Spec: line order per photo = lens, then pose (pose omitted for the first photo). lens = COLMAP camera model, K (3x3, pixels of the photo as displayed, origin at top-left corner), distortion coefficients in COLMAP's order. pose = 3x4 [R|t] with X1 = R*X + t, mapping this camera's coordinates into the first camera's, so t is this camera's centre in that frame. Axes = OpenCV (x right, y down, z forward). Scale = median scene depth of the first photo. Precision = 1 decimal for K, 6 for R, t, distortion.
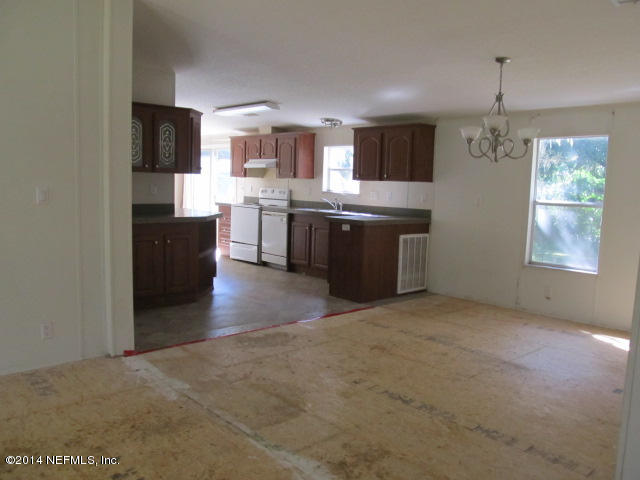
lens RADIAL K [[531.6, 0, 320.0], [0, 531.6, 240.0], [0, 0, 1]] dist [-0.054686, 0.016620]
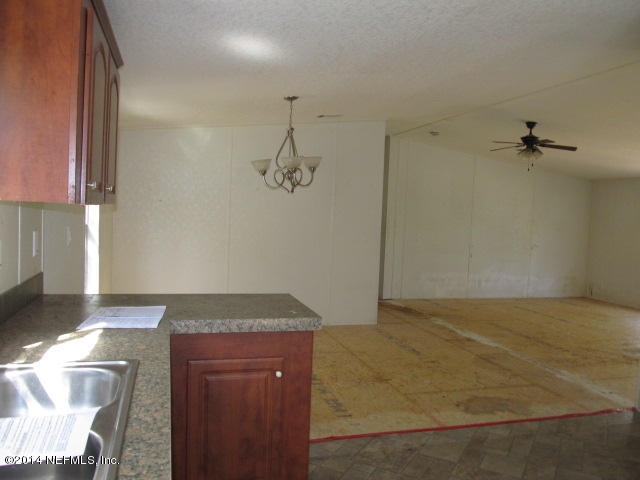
lens RADIAL K [[531.6, 0, 320.0], [0, 531.6, 240.0], [0, 0, 1]] dist [-0.054686, 0.016620]
pose [[-0.892437, -0.085870, 0.442925, -0.150331], [-0.015899, 0.987097, 0.159333, -0.156874], [-0.450892, 0.135153, -0.882287, 1.346491]]
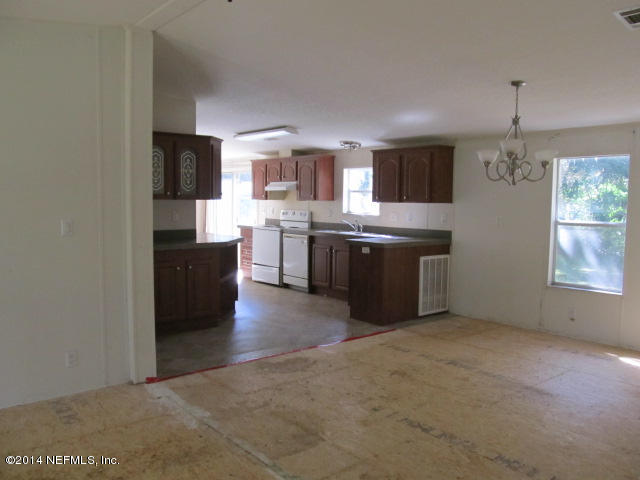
lens RADIAL K [[531.6, 0, 320.0], [0, 531.6, 240.0], [0, 0, 1]] dist [-0.054686, 0.016620]
pose [[0.998917, -0.014465, -0.044226, 0.007073], [0.013036, 0.999389, -0.032427, -0.011270], [0.044668, 0.031816, 0.998495, -0.005057]]
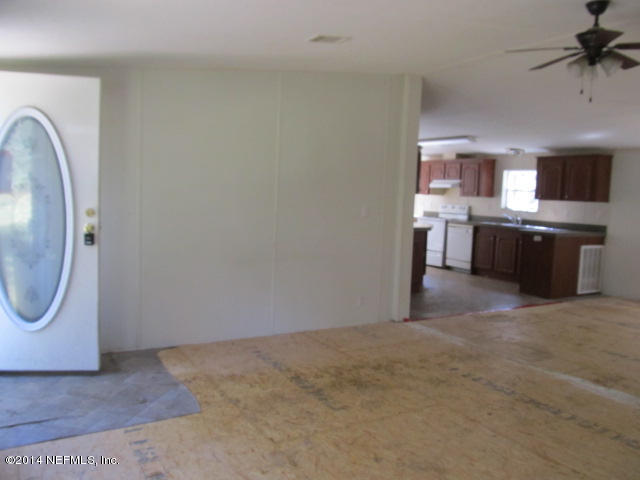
lens RADIAL K [[531.6, 0, 320.0], [0, 531.6, 240.0], [0, 0, 1]] dist [-0.054686, 0.016620]
pose [[0.978032, 0.024405, -0.207019, -0.191667], [-0.029040, 0.999390, -0.019378, 0.018954], [0.206420, 0.024964, 0.978145, -0.311154]]
